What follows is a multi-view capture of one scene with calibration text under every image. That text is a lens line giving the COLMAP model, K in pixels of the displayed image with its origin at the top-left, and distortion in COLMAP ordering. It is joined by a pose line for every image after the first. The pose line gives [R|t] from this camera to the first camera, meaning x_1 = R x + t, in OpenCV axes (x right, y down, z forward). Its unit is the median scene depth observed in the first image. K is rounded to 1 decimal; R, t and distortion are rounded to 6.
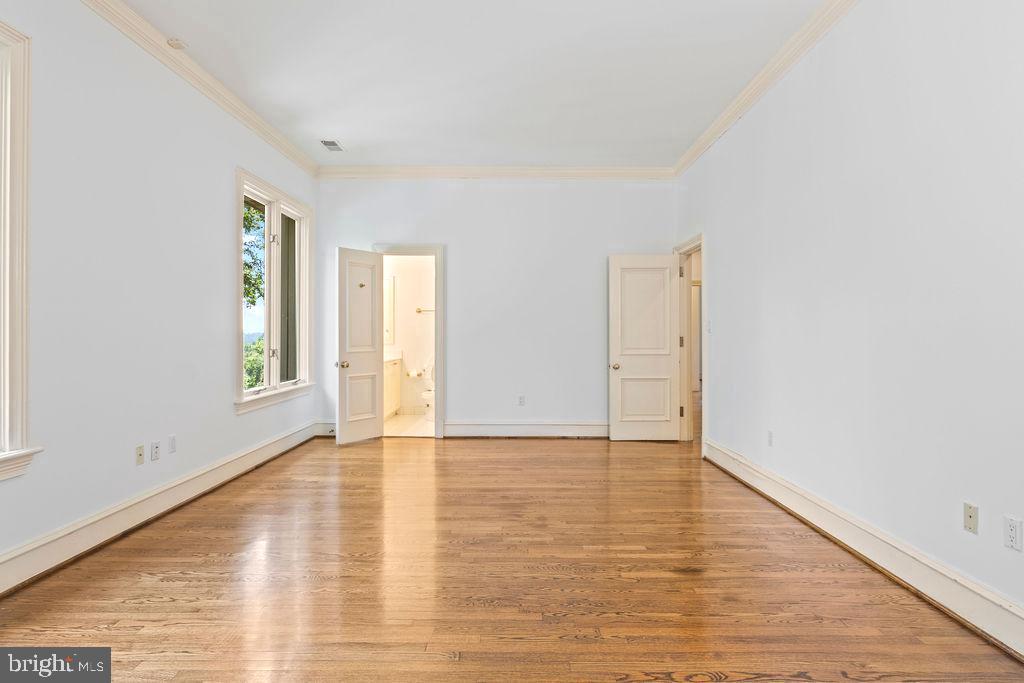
lens RADIAL K [[551.2, 0, 506.9], [0, 551.2, 336.3], [0, 0, 1]] dist [-0.002046, -0.000569]
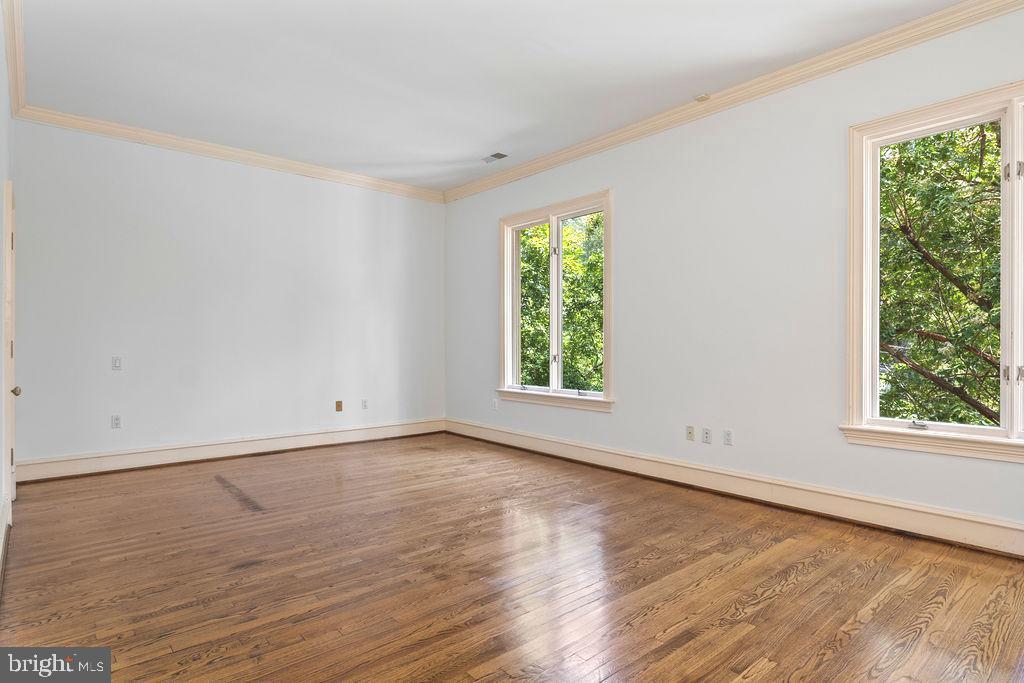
lens RADIAL K [[551.2, 0, 506.9], [0, 551.2, 336.3], [0, 0, 1]] dist [-0.002046, -0.000569]
pose [[-0.752377, -0.010006, -0.658657, 0.573613], [-0.007669, 0.999950, -0.006430, -0.001905], [0.658688, 0.000214, -0.752416, 1.855809]]
